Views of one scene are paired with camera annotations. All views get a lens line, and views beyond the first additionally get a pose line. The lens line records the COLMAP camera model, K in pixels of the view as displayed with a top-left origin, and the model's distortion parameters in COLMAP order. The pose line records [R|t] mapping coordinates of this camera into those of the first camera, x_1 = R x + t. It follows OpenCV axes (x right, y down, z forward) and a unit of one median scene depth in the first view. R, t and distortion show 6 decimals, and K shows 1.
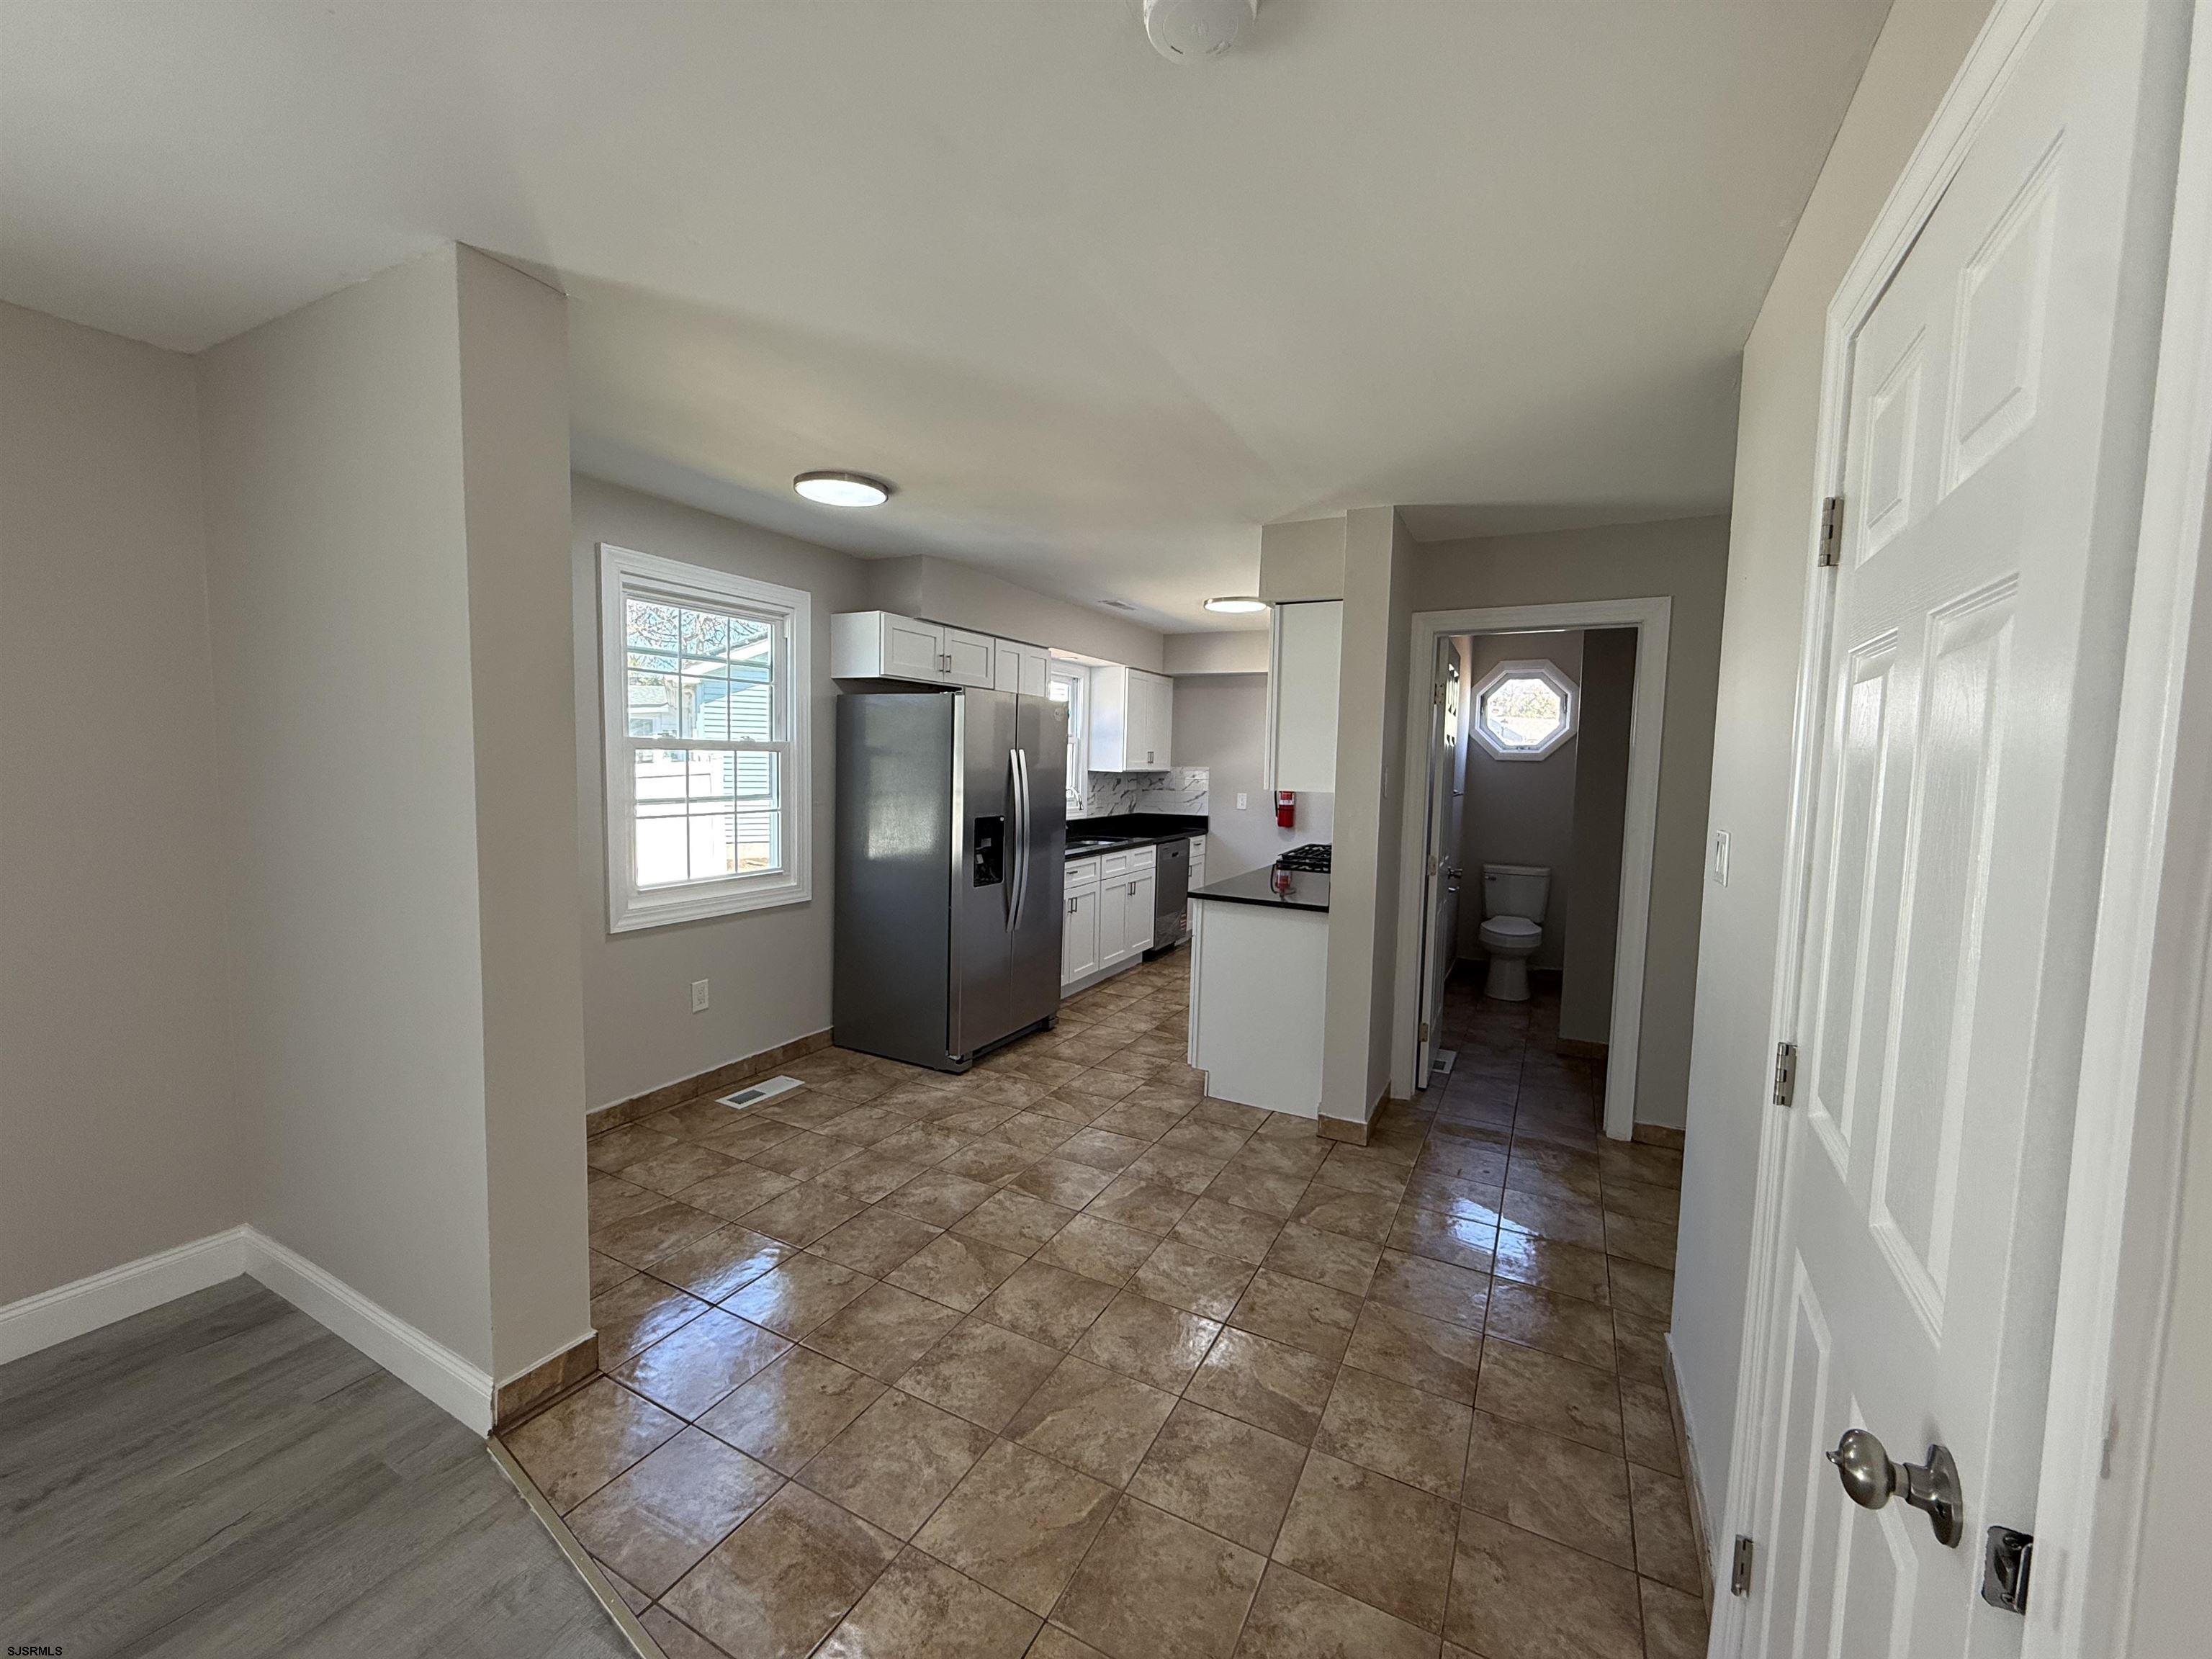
lens RADIAL K [[879.2, 0, 1095.1], [0, 879.2, 835.7], [0, 0, 1]] dist [-0.000095, 0.000014]
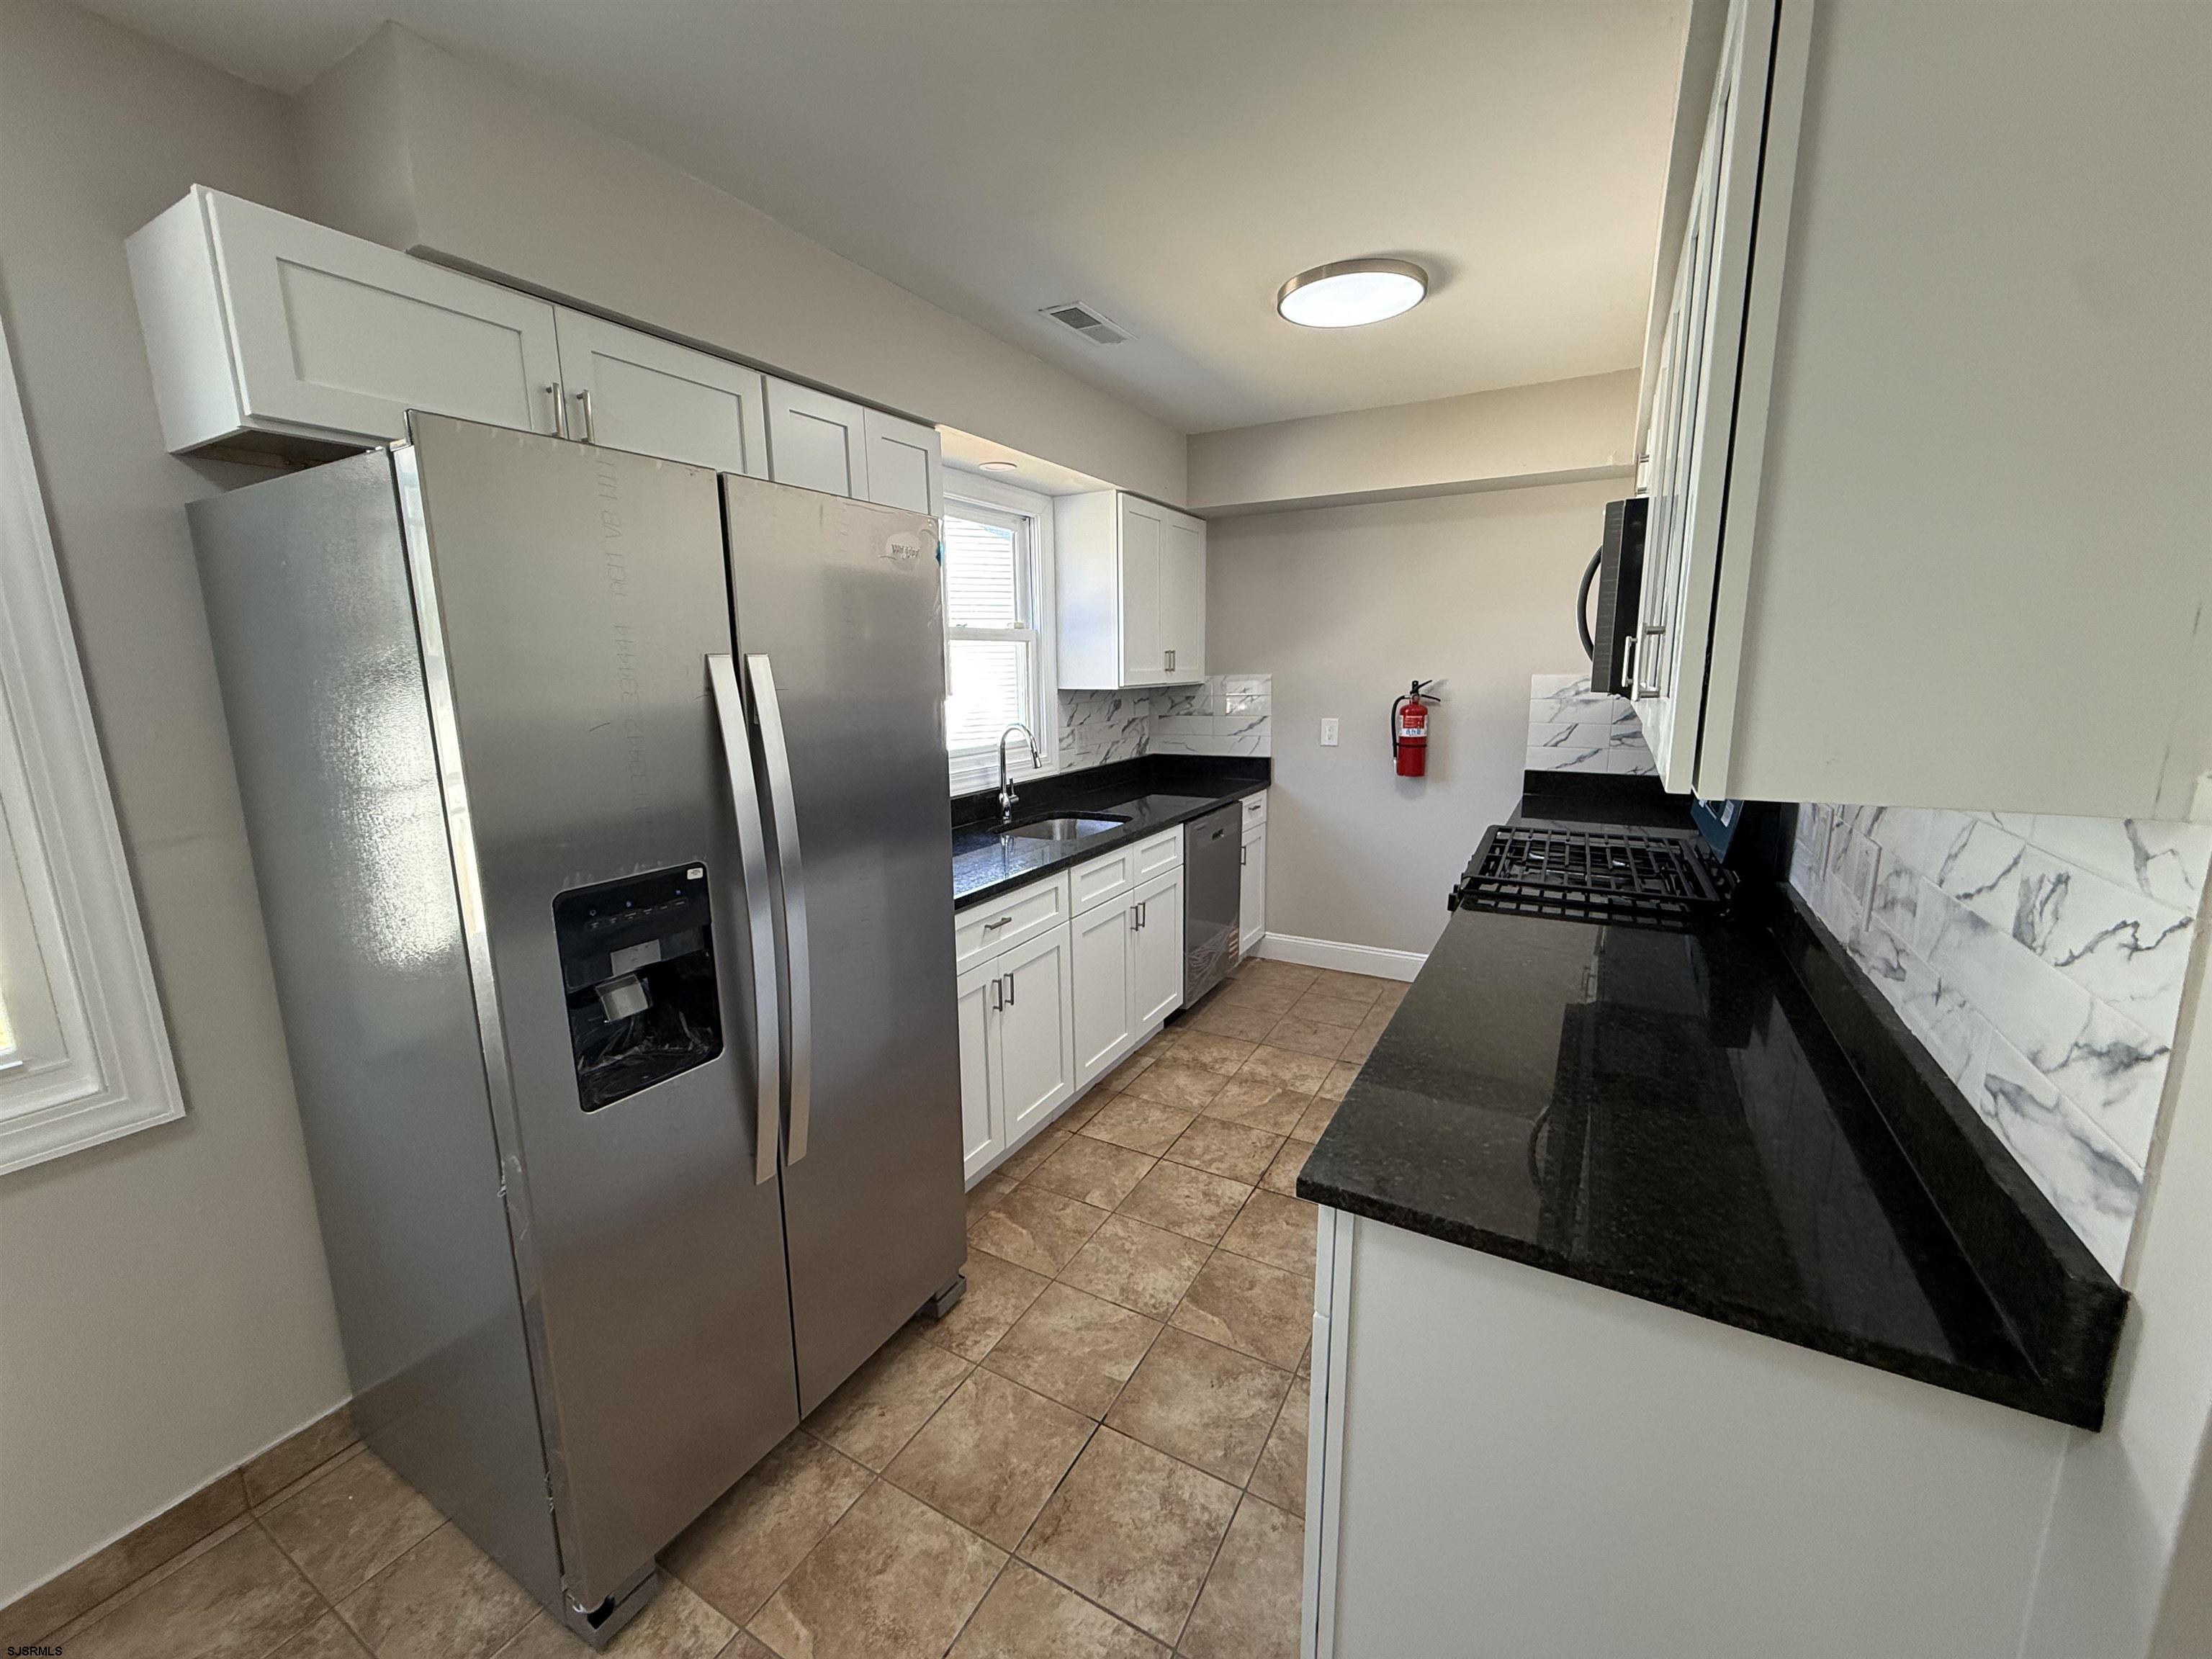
lens RADIAL K [[879.2, 0, 1100.5], [0, 879.2, 831.1], [0, 0, 1]] dist [-0.000095, 0.000014]
pose [[0.999009, -0.031599, -0.031354, 0.051709], [0.034608, 0.994325, 0.100598, -0.059988], [0.027997, -0.101584, 0.994433, 0.669771]]
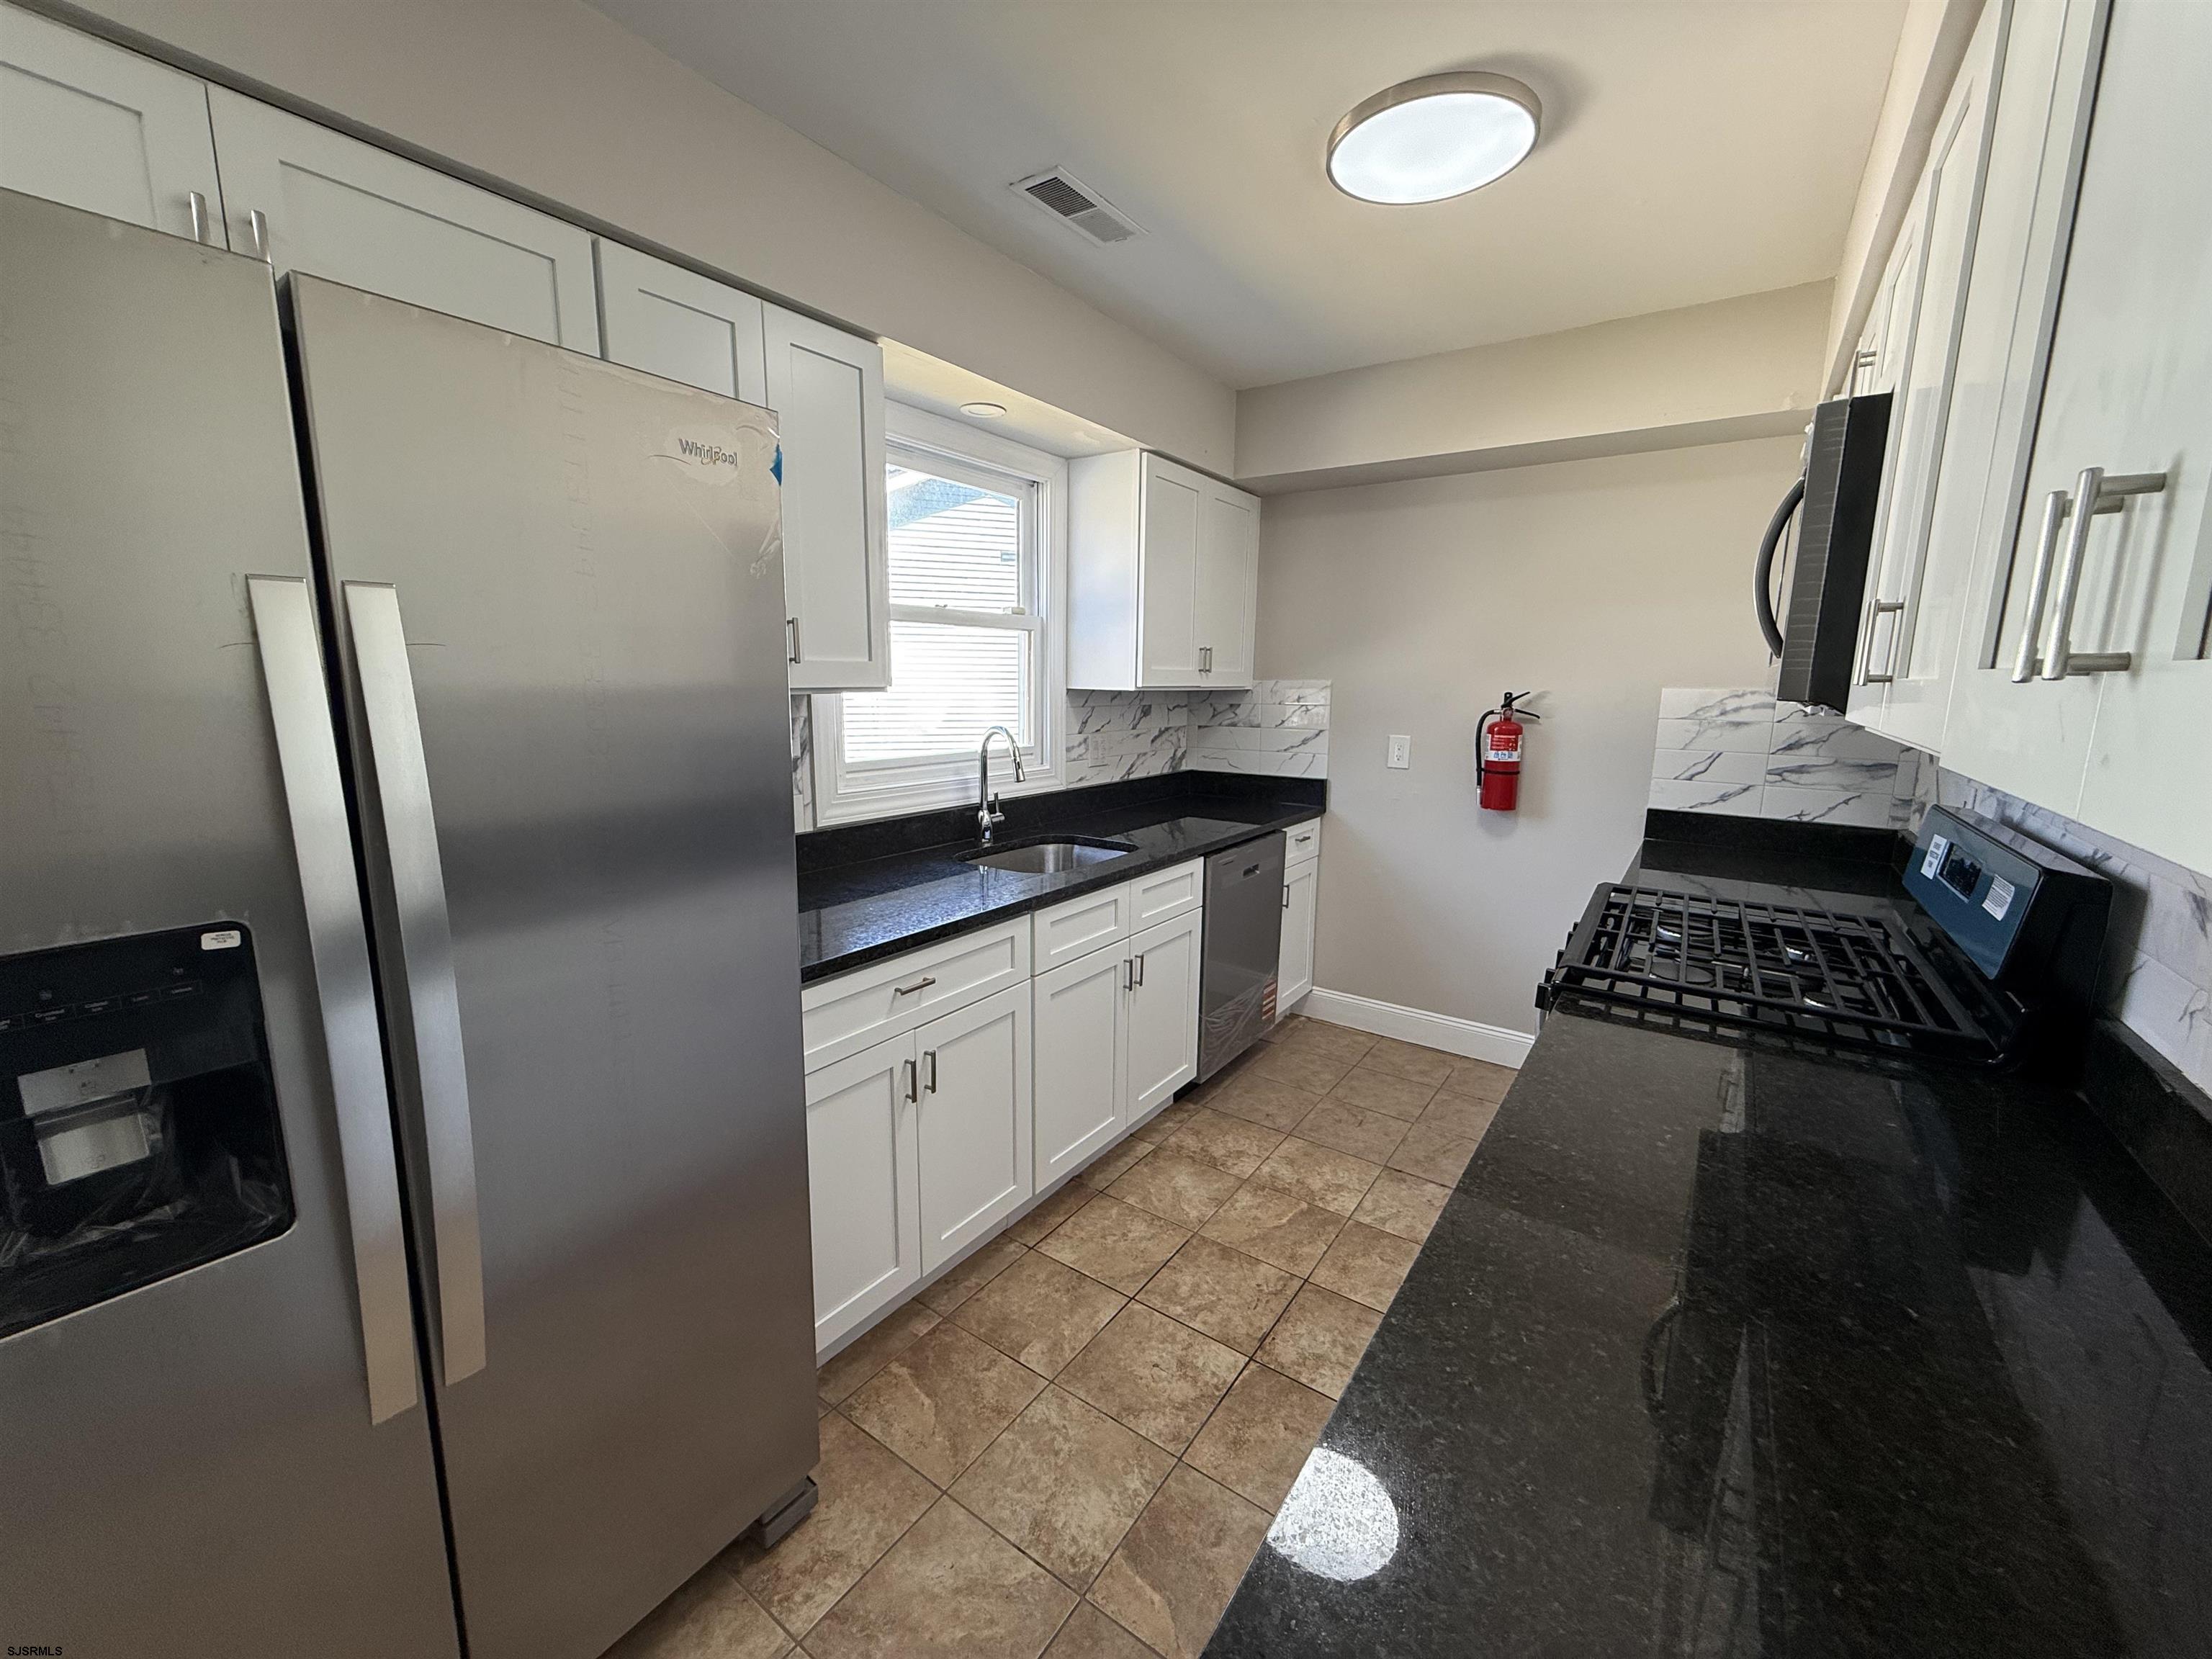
lens RADIAL K [[879.2, 0, 1100.4], [0, 879.2, 831.0], [0, 0, 1]] dist [-0.000095, 0.000014]
pose [[0.992077, 0.013175, -0.124941, 0.106457], [-0.002498, 0.996359, 0.085224, -0.058005], [0.125609, -0.084237, 0.988497, 0.815343]]
